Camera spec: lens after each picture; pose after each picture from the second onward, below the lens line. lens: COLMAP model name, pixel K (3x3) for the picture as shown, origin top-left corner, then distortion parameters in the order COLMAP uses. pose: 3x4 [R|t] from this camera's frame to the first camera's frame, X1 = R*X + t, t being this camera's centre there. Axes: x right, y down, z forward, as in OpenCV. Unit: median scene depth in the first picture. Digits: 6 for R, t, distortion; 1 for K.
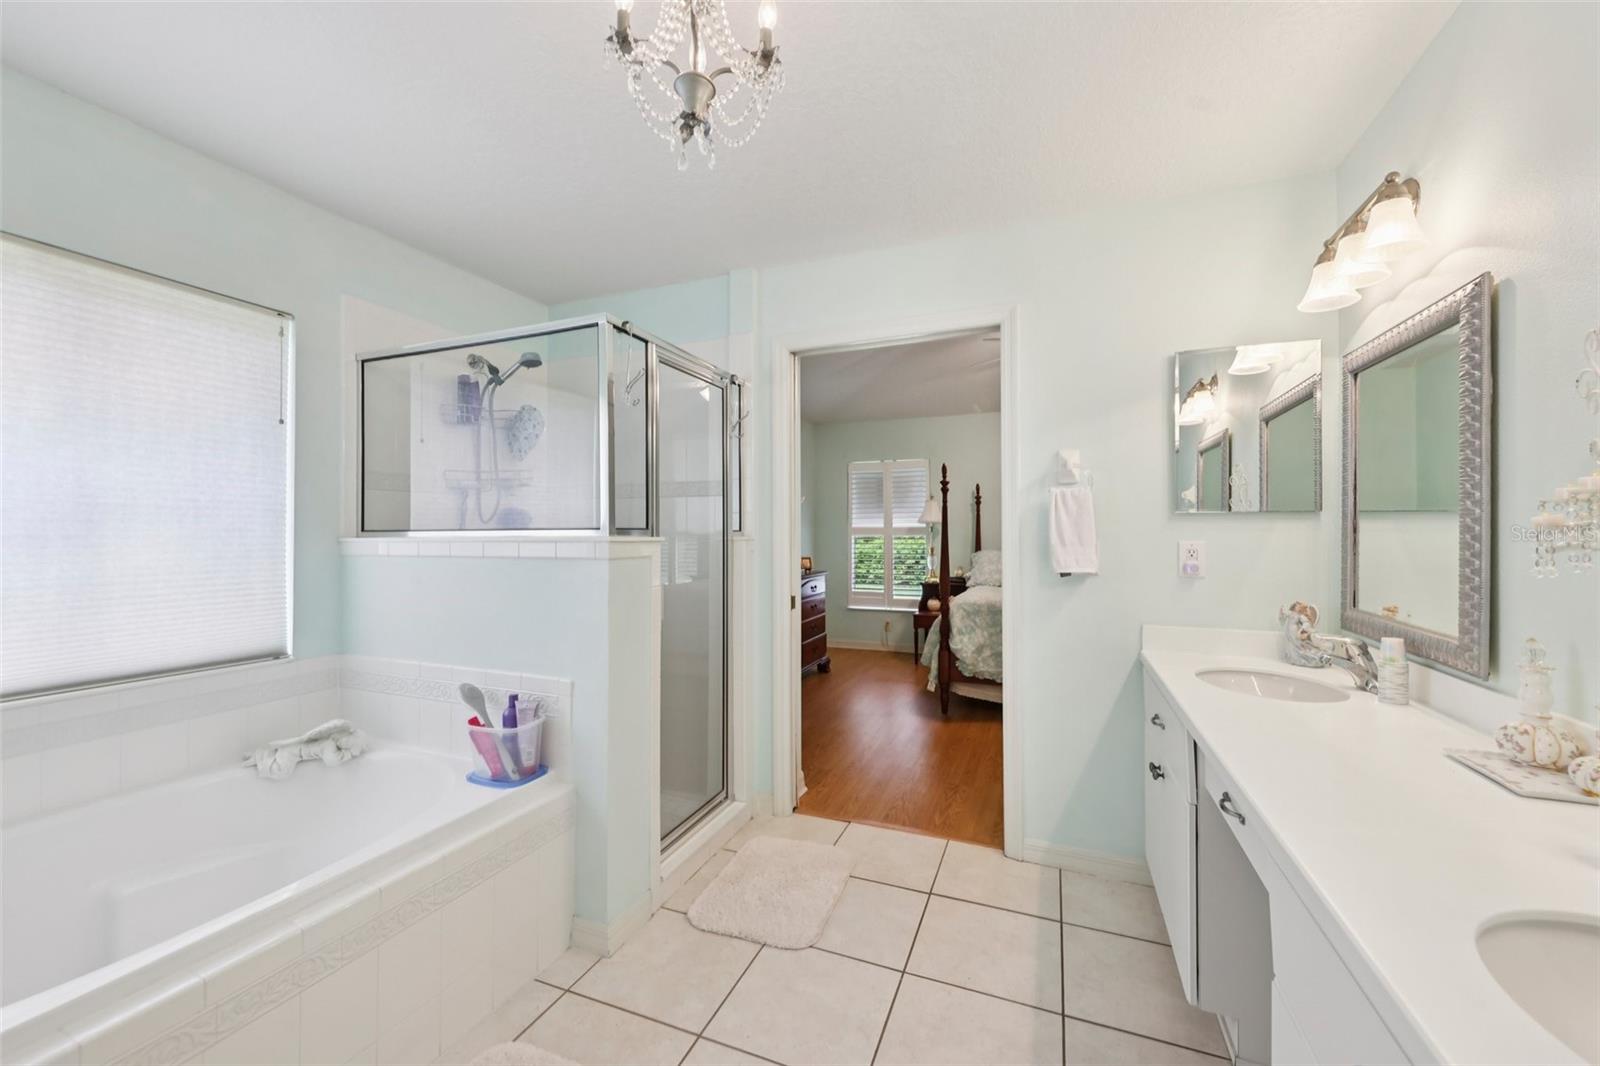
lens RADIAL K [[626.5, 0, 800.0], [0, 626.5, 533.0], [0, 0, 1]] dist [-0.000007, -0.000002]
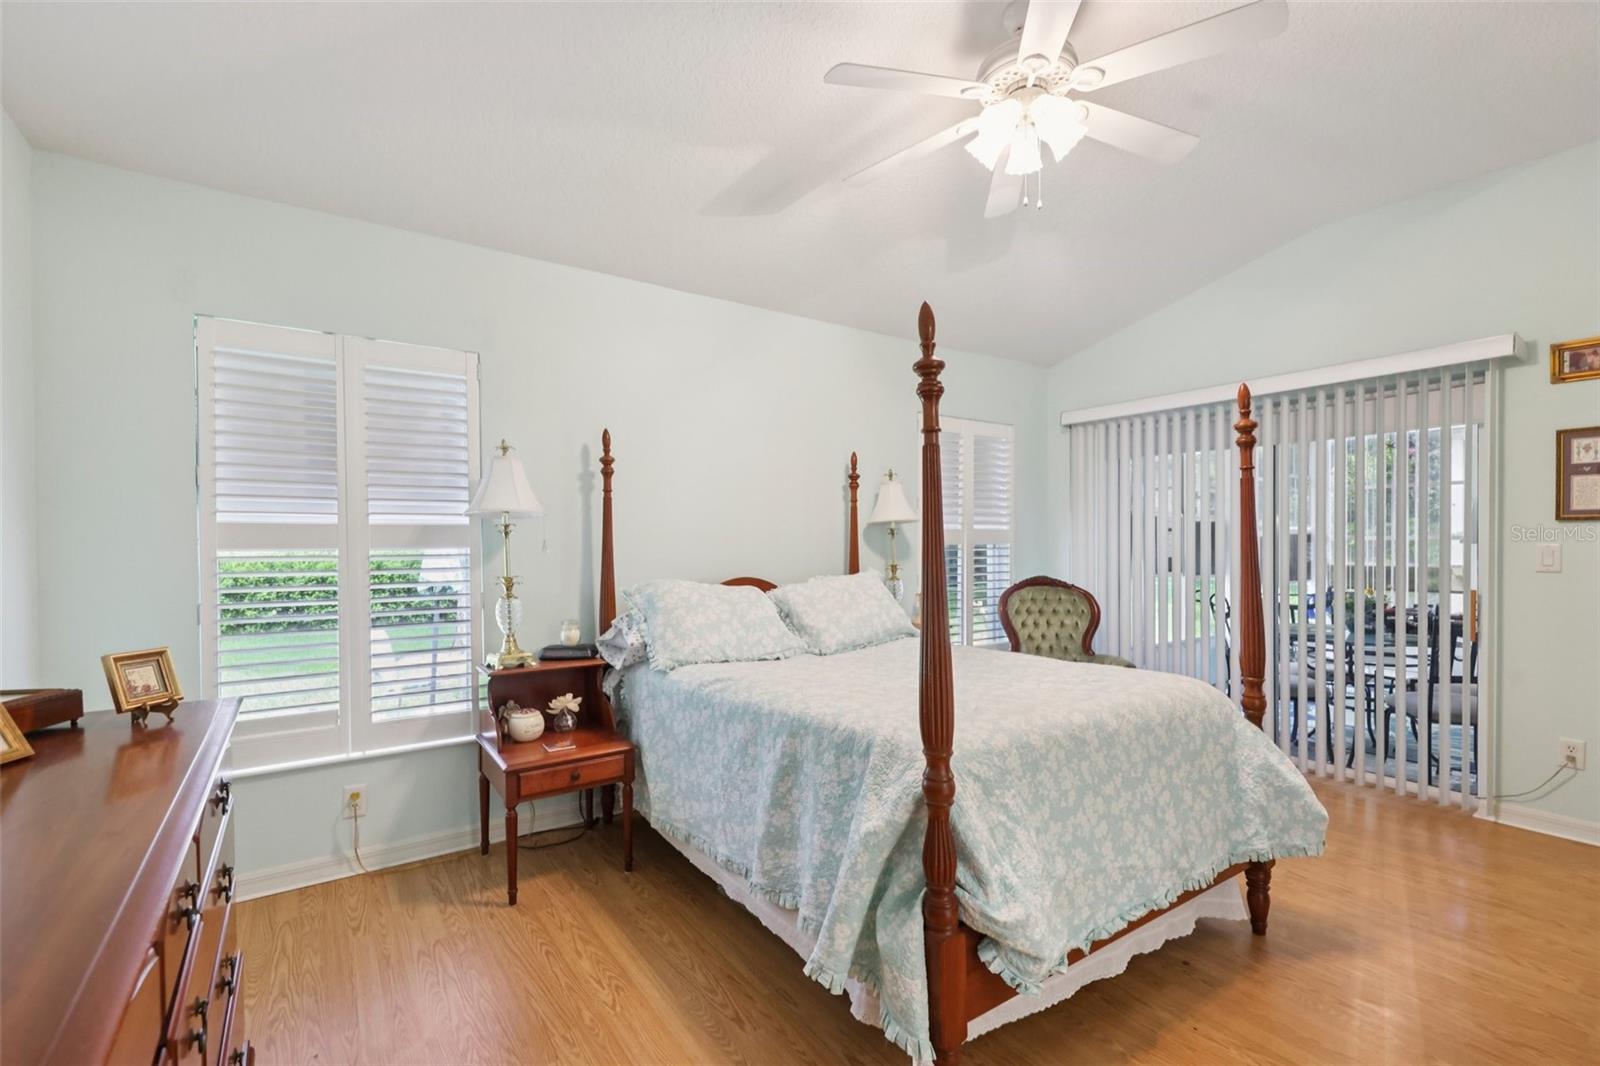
lens RADIAL K [[703.2, 0, 800.0], [0, 703.2, 533.0], [0, 0, 1]] dist [0.002498, -0.005876]
pose [[0.549395, 0.007300, 0.835531, -0.055284], [0.004410, 0.999923, -0.011635, 0.001973], [-0.835551, 0.010077, 0.549321, 0.572172]]
